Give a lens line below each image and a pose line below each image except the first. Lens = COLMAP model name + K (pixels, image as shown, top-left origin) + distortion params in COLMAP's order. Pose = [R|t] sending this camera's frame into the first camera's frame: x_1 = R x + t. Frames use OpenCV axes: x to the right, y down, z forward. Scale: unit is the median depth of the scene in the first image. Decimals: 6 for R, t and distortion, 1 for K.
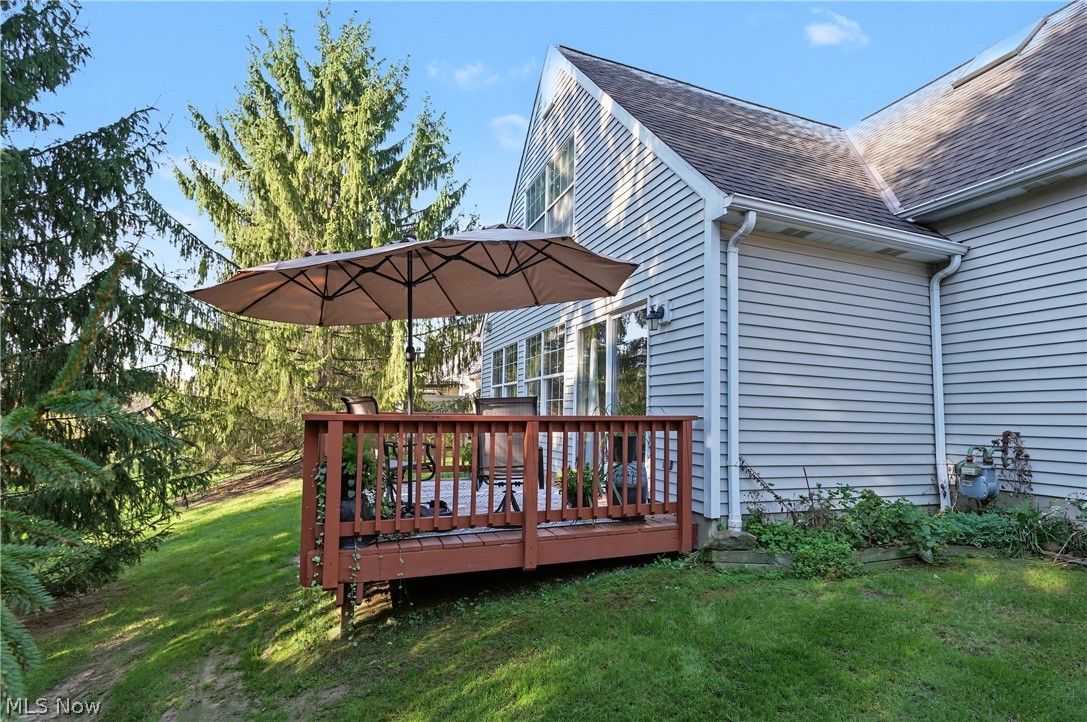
lens RADIAL K [[525.1, 0, 544.6], [0, 525.1, 388.6], [0, 0, 1]] dist [-0.011712, 0.000947]
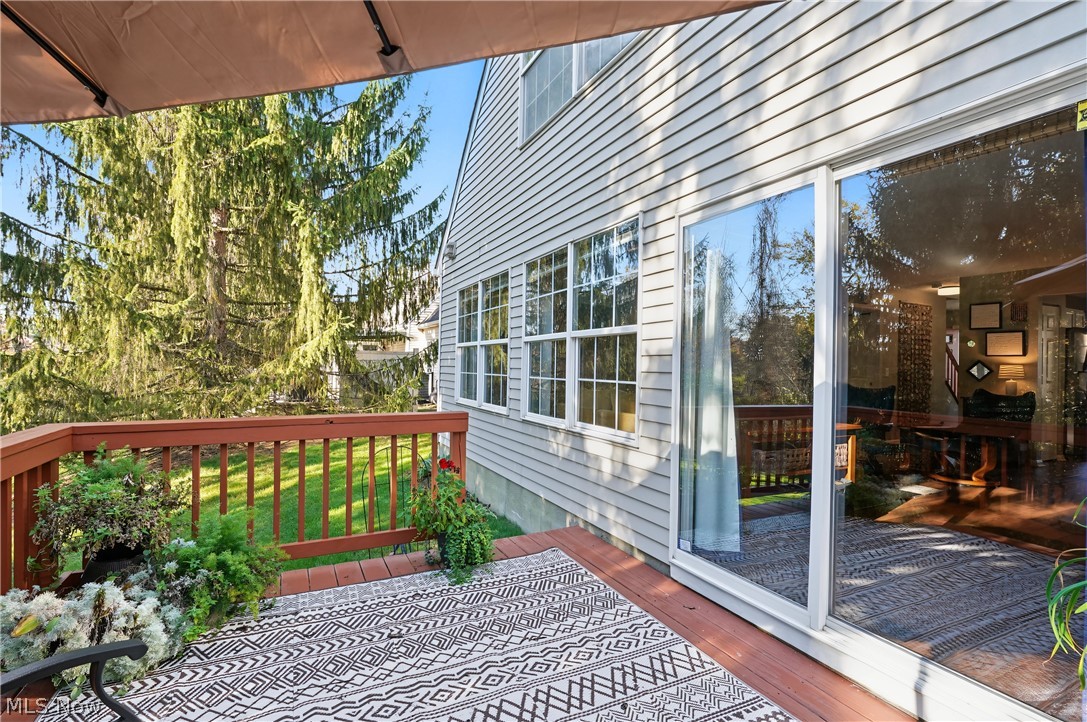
lens RADIAL K [[507.9, 0, 543.5], [0, 507.9, 363.9], [0, 0, 1]] dist [-0.014331, 0.004478]
pose [[0.994661, -0.001970, 0.103179, -0.100351], [-0.003426, 0.998636, 0.052097, -0.021510], [-0.103141, -0.052172, 0.993298, 0.625099]]
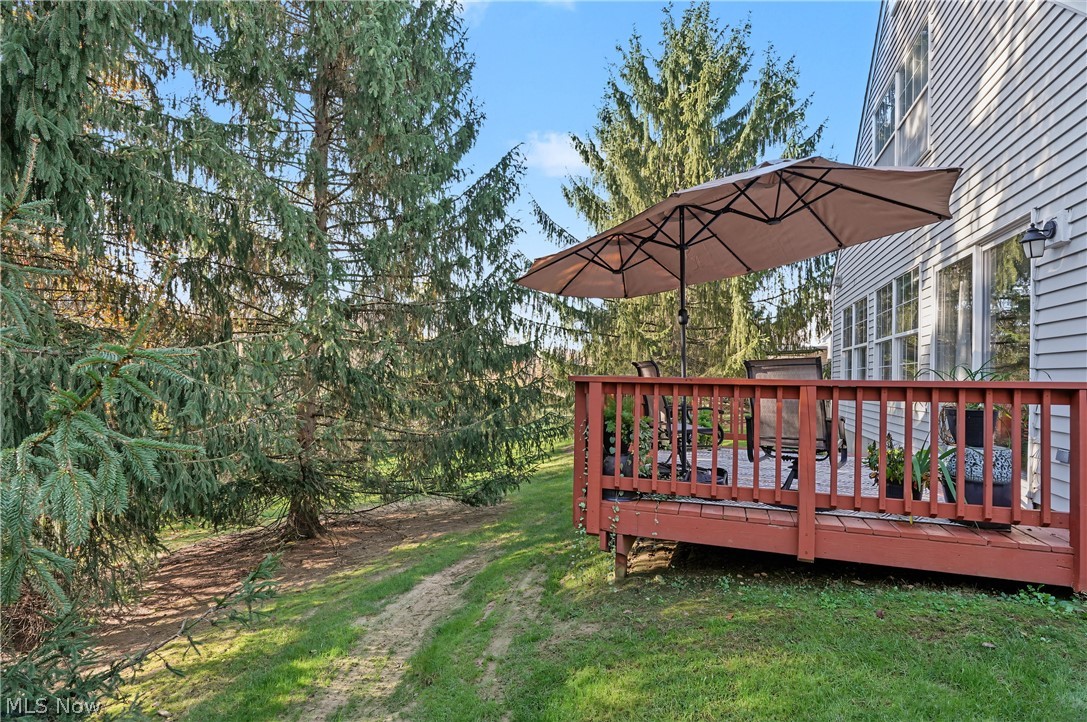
lens RADIAL K [[507.9, 0, 543.5], [0, 507.9, 363.9], [0, 0, 1]] dist [-0.014331, 0.004478]
pose [[0.761768, -0.012367, -0.647732, 0.108493], [0.020692, 0.999772, 0.005247, 0.008207], [0.647520, -0.017400, 0.761850, 0.063192]]
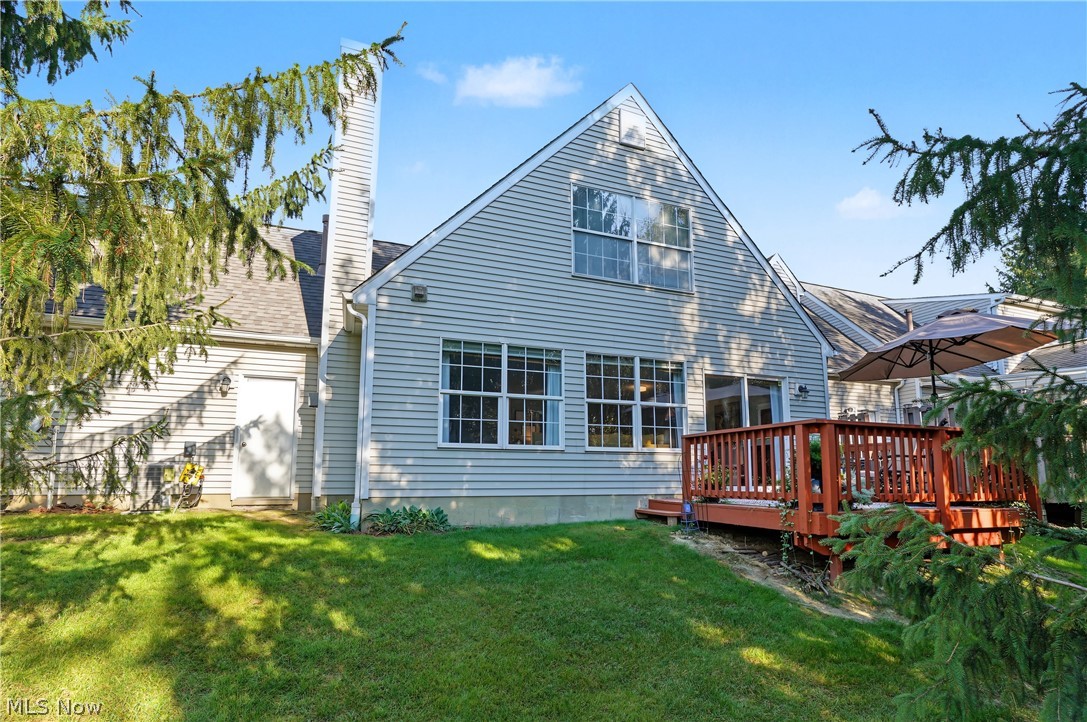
lens RADIAL K [[507.9, 0, 543.5], [0, 507.9, 363.9], [0, 0, 1]] dist [-0.014331, 0.004478]
pose [[0.015756, 0.126902, 0.991790, -1.226826], [-0.080521, 0.988853, -0.125247, 0.052665], [-0.996628, -0.077886, 0.025799, 1.440020]]
